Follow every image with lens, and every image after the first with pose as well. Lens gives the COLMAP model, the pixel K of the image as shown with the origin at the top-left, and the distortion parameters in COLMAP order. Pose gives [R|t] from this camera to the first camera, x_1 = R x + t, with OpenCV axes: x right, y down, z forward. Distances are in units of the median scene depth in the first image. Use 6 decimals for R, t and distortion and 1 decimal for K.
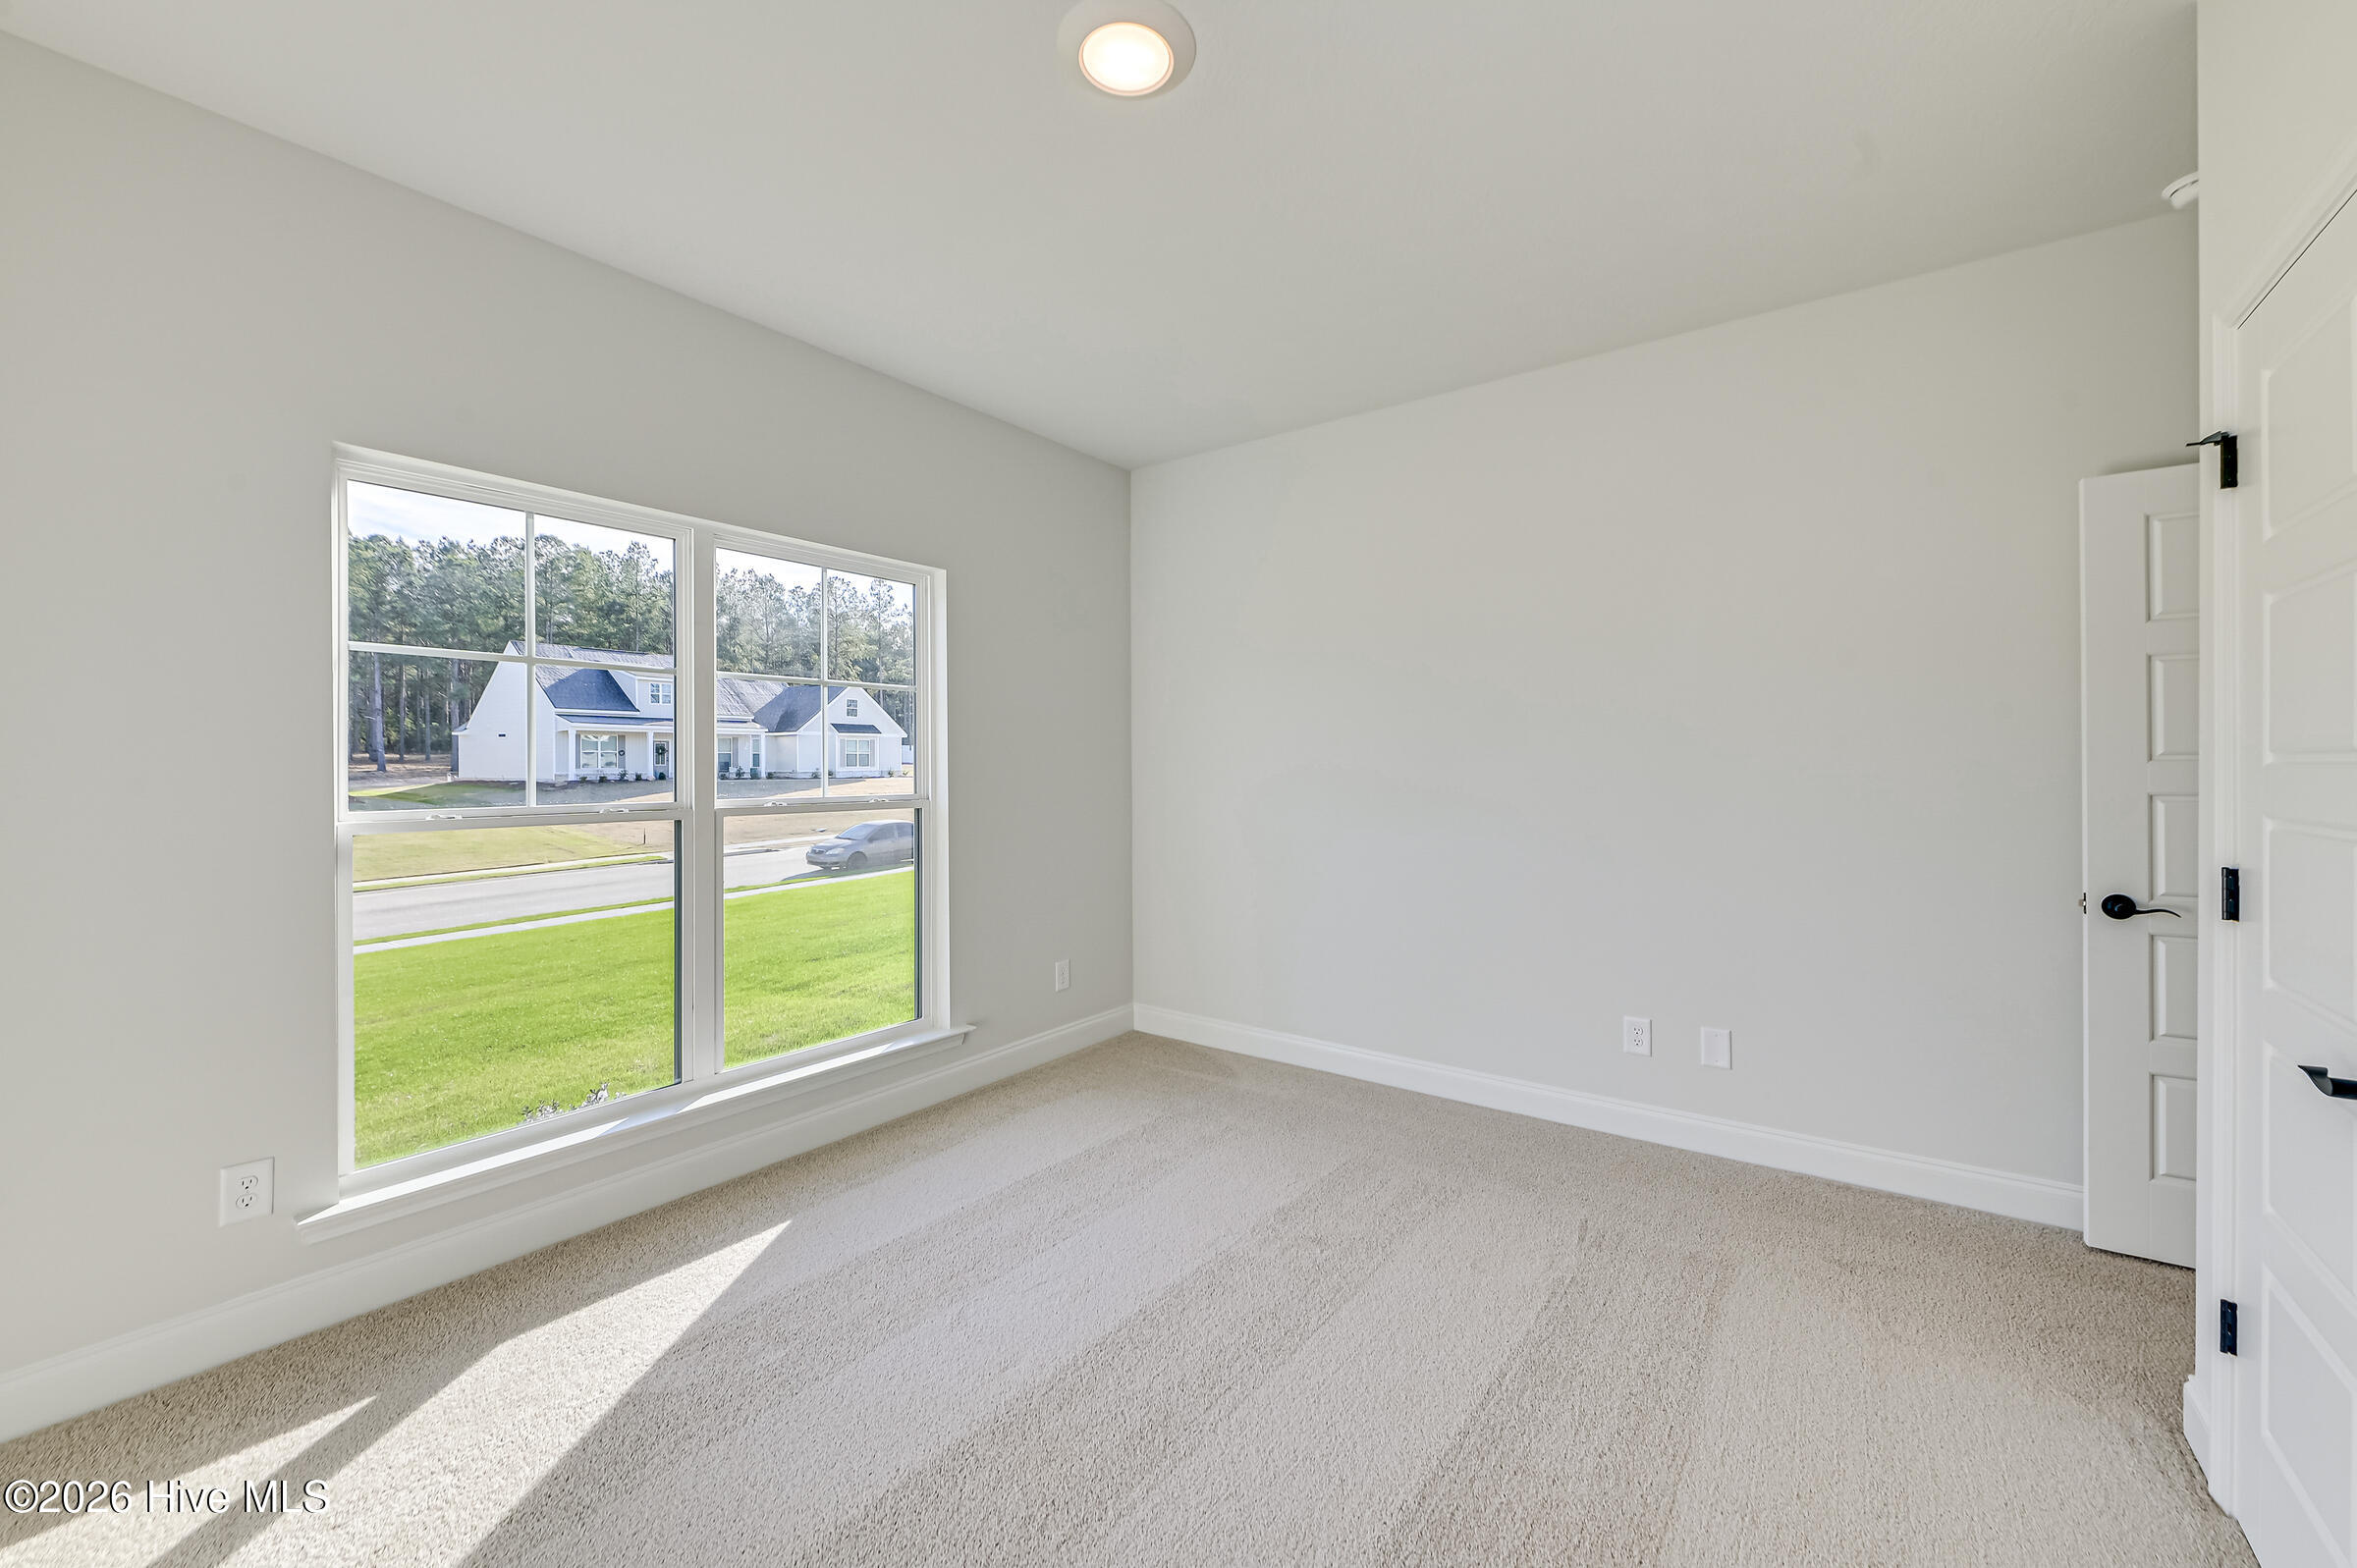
lens RADIAL K [[911.0, 0, 1179.8], [0, 911.0, 763.3], [0, 0, 1]] dist [-0.000156, 0.000076]
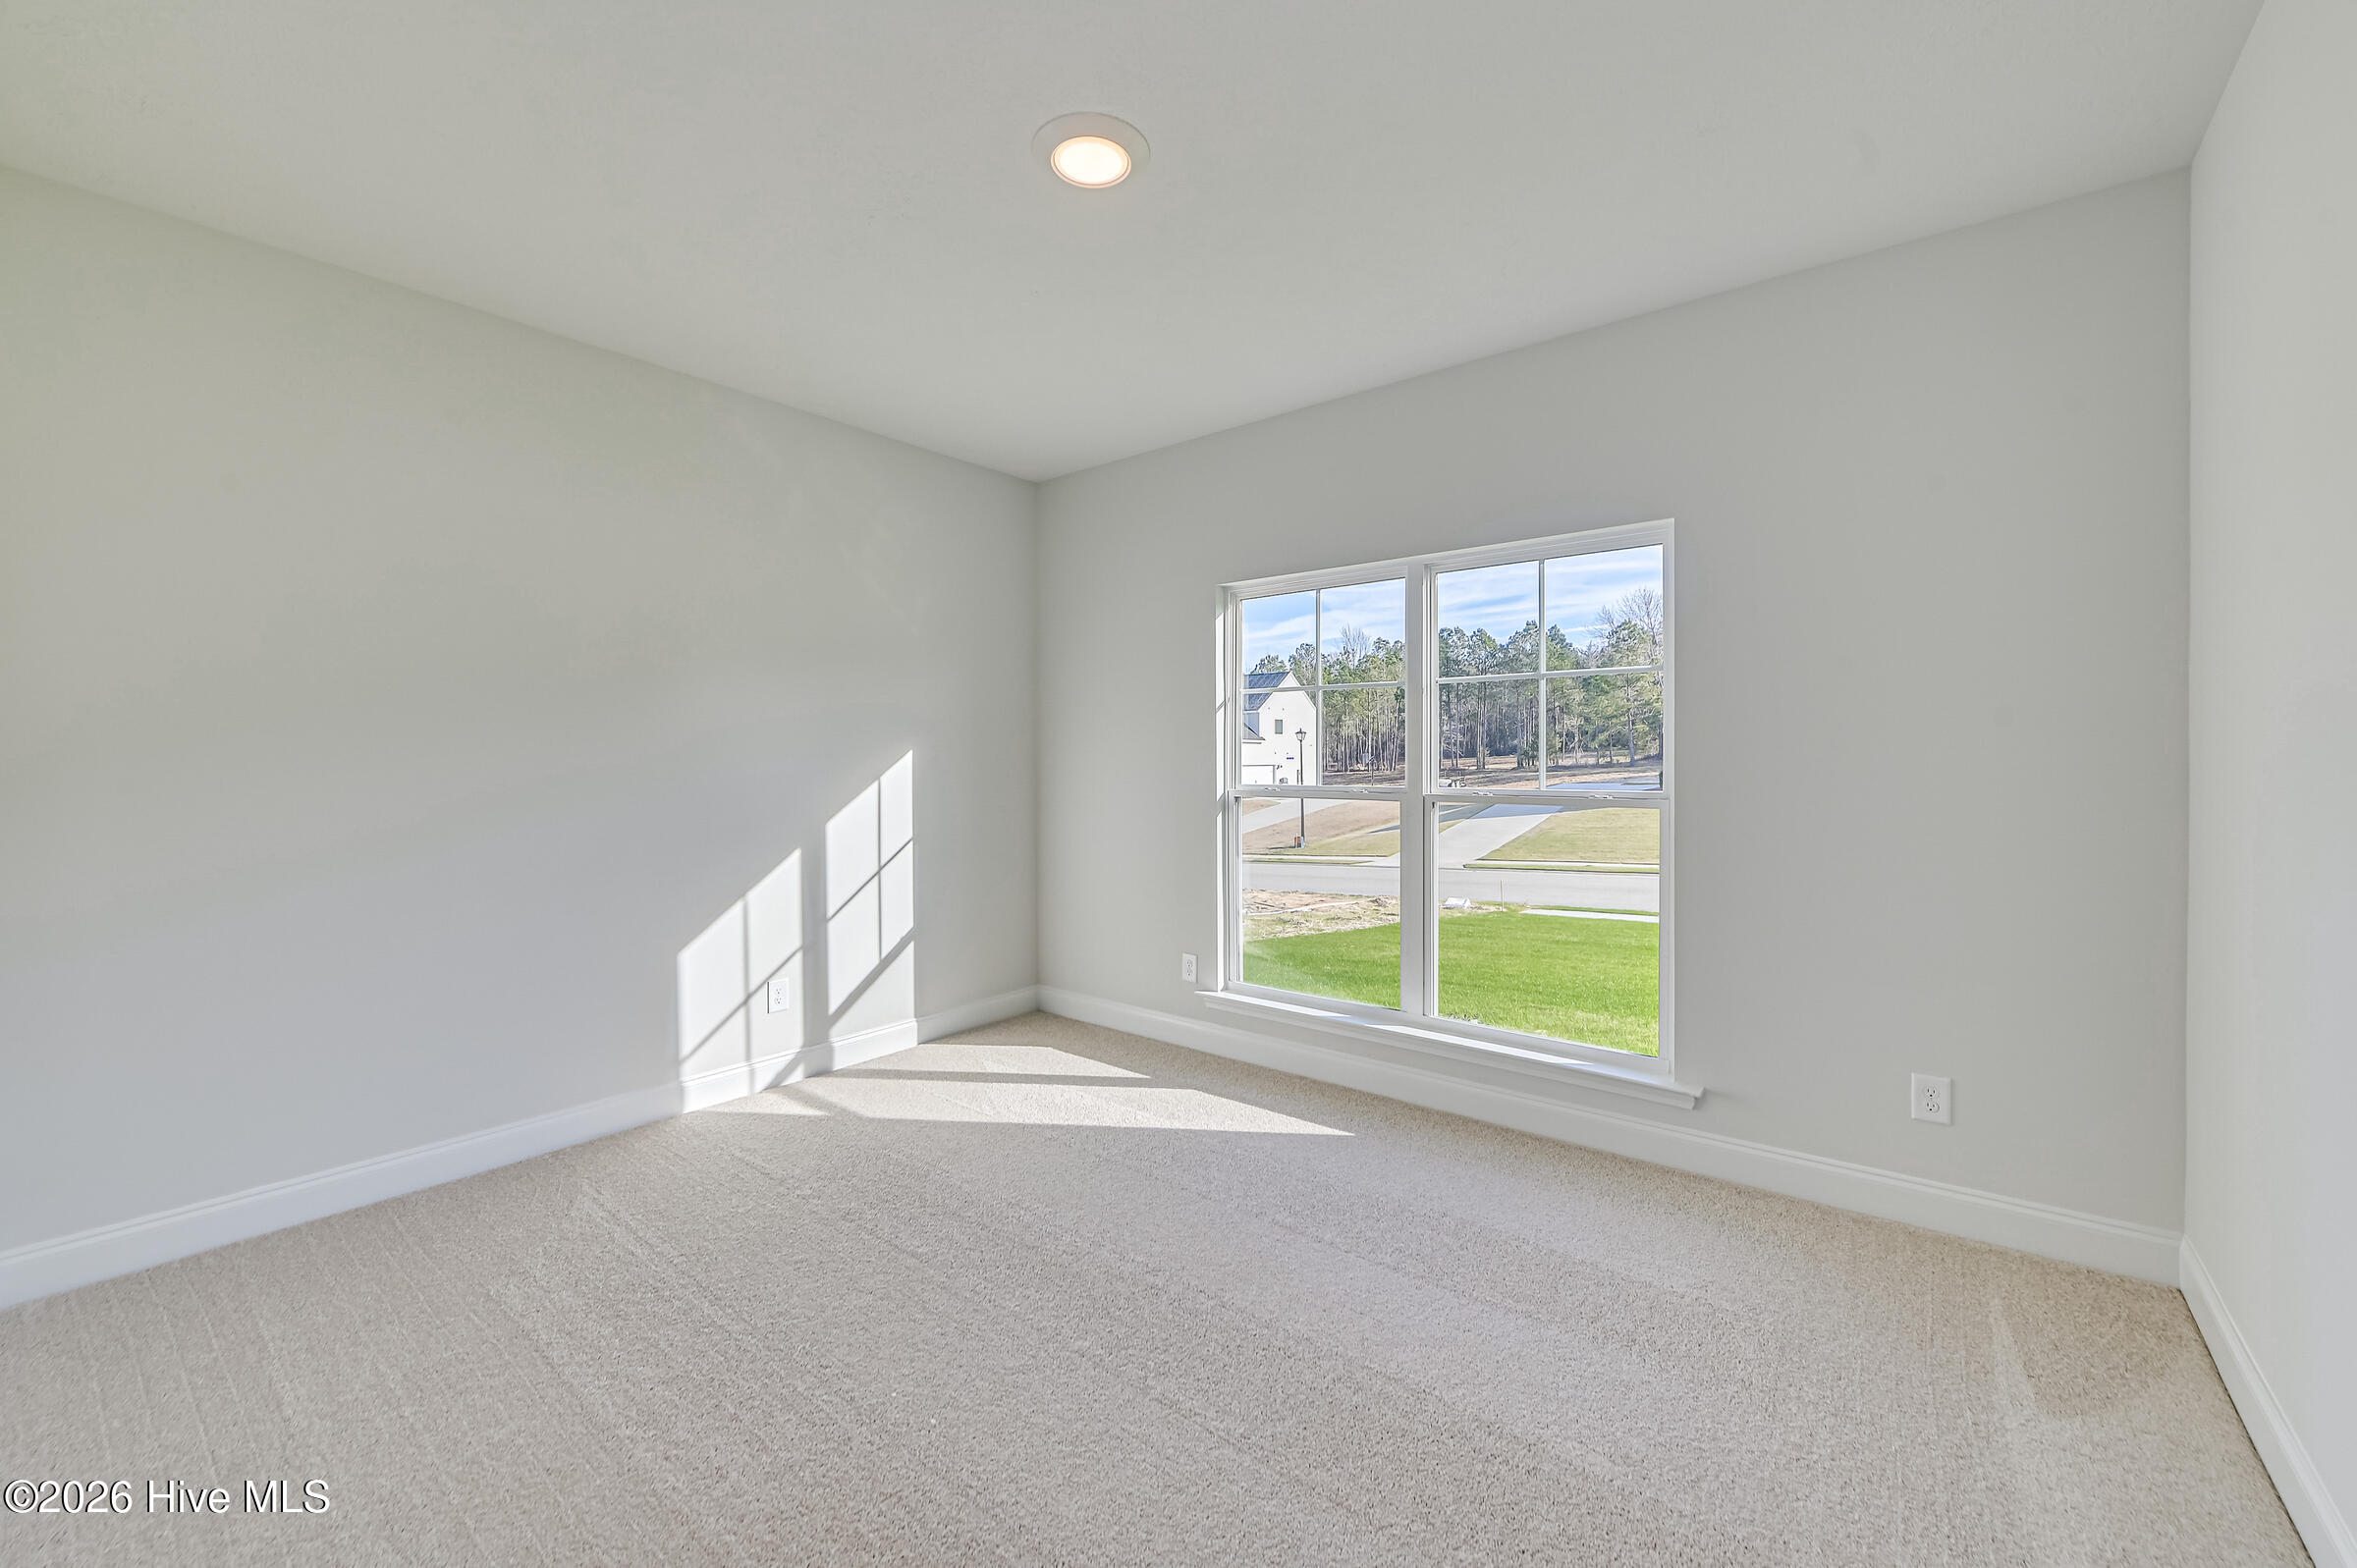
lens RADIAL K [[911.0, 0, 1179.8], [0, 911.0, 763.3], [0, 0, 1]] dist [-0.000156, 0.000076]
pose [[-0.027557, 0.002419, -0.999617, 1.005676], [0.002057, 0.999995, 0.002363, 0.006379], [0.999618, -0.001991, -0.027562, 1.026620]]
